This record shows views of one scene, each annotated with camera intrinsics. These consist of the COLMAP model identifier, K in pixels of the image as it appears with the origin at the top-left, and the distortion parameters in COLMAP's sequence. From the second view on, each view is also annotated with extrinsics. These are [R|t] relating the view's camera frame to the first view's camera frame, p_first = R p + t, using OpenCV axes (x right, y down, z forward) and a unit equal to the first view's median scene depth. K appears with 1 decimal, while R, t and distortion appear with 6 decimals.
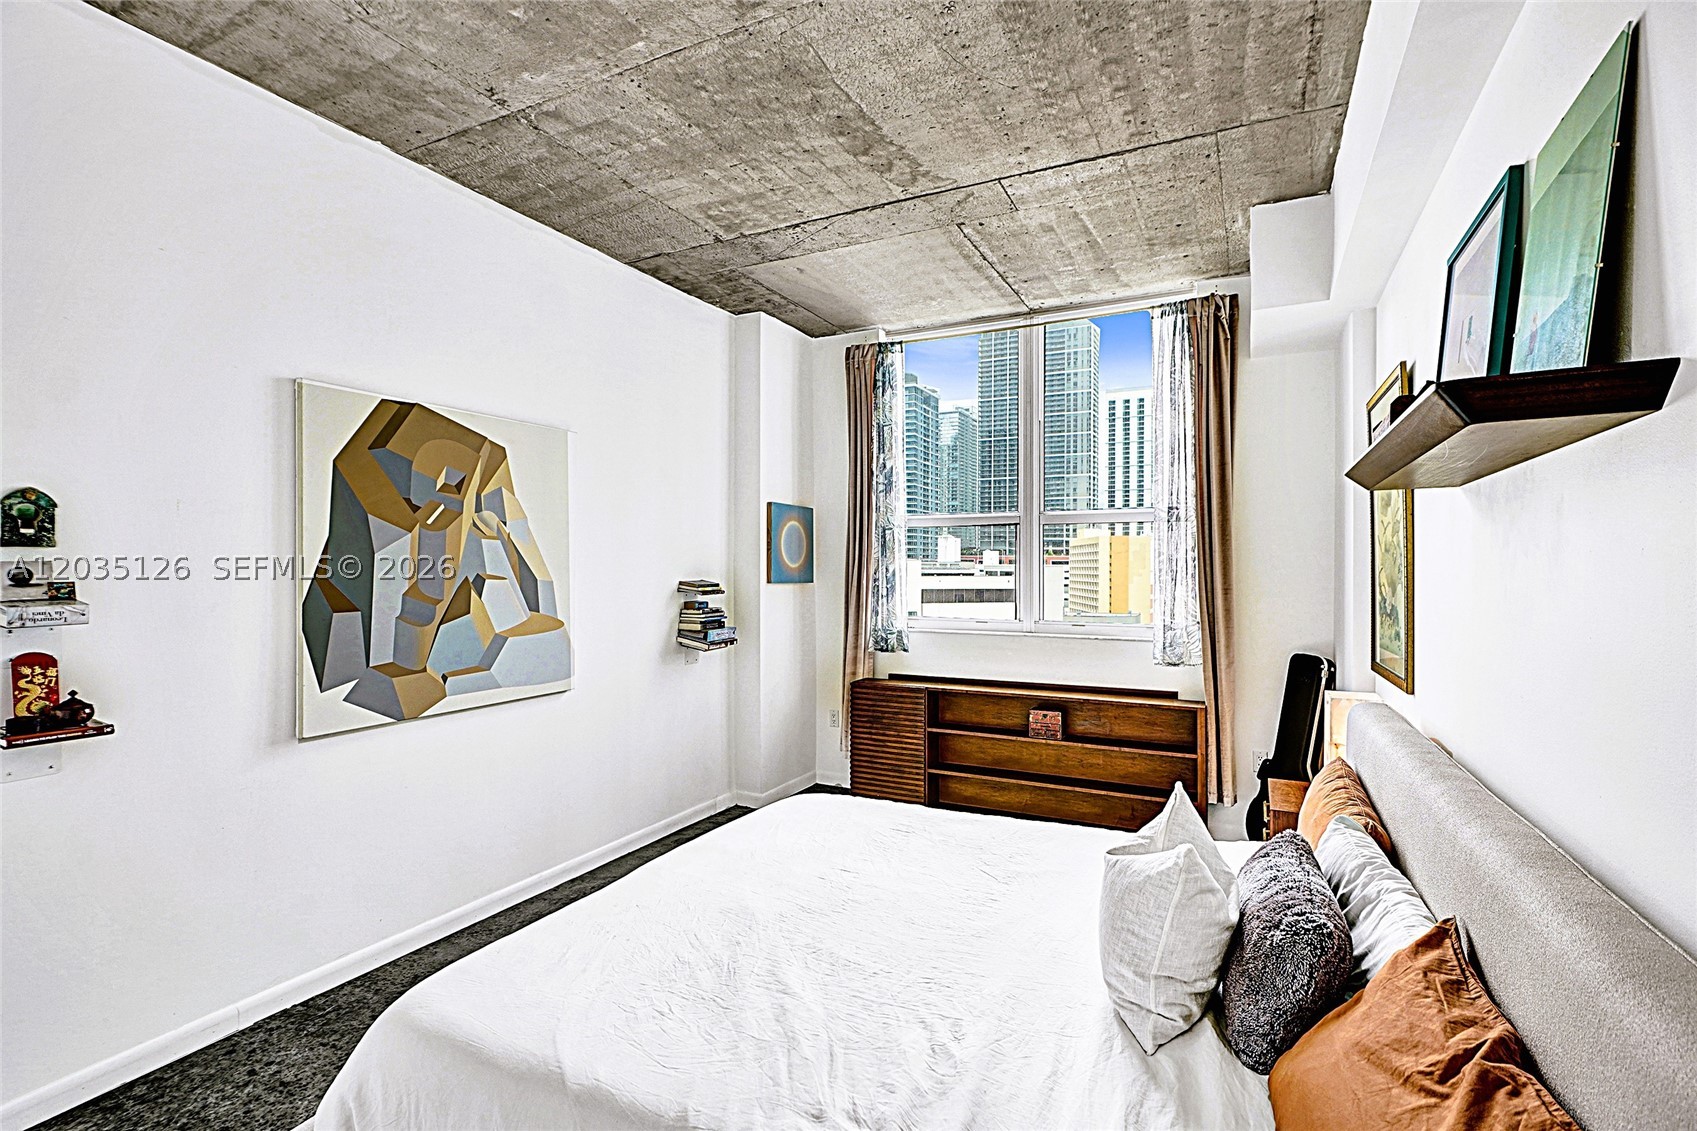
lens RADIAL K [[784.8, 0, 848.5], [0, 784.8, 565.5], [0, 0, 1]] dist [-0.020113, 0.009406]
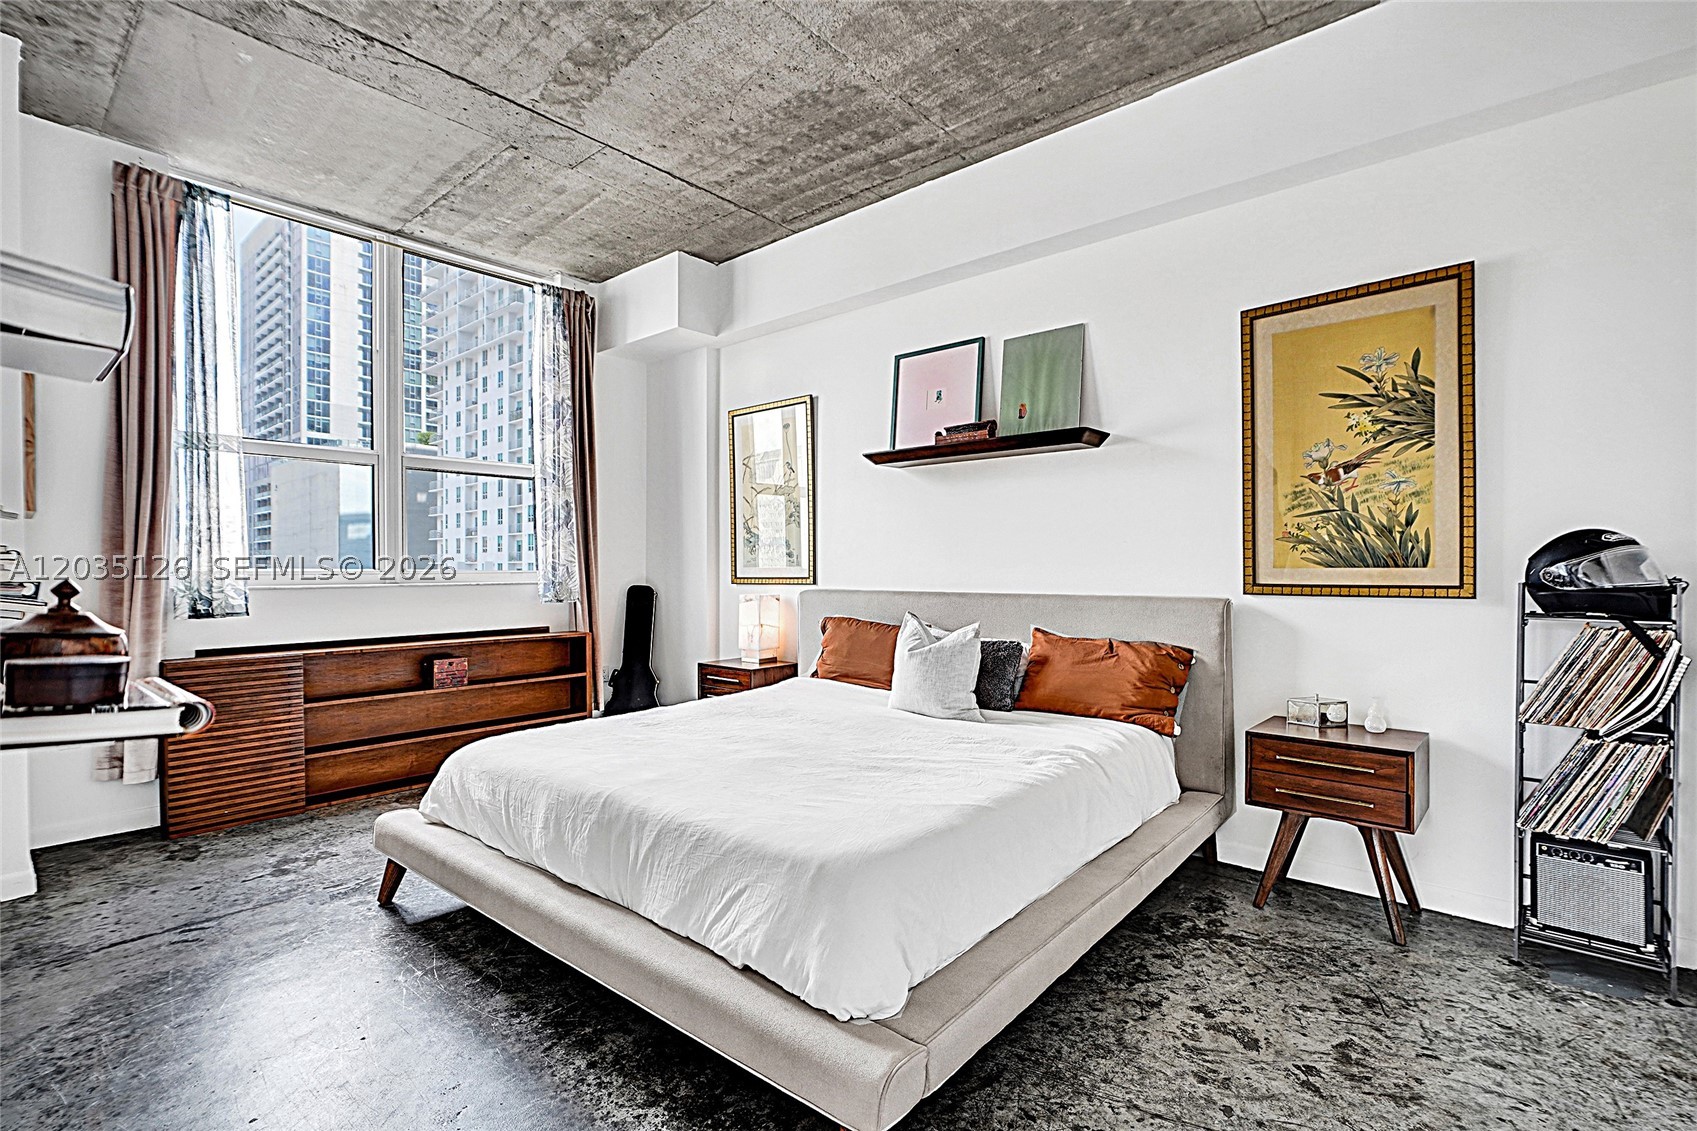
lens RADIAL K [[784.8, 0, 848.5], [0, 784.8, 565.5], [0, 0, 1]] dist [-0.020113, 0.009406]
pose [[0.239271, -0.002679, 0.970949, -0.585543], [-0.001277, 0.999994, 0.003074, 0.068675], [-0.970952, -0.001975, 0.239267, 0.298808]]
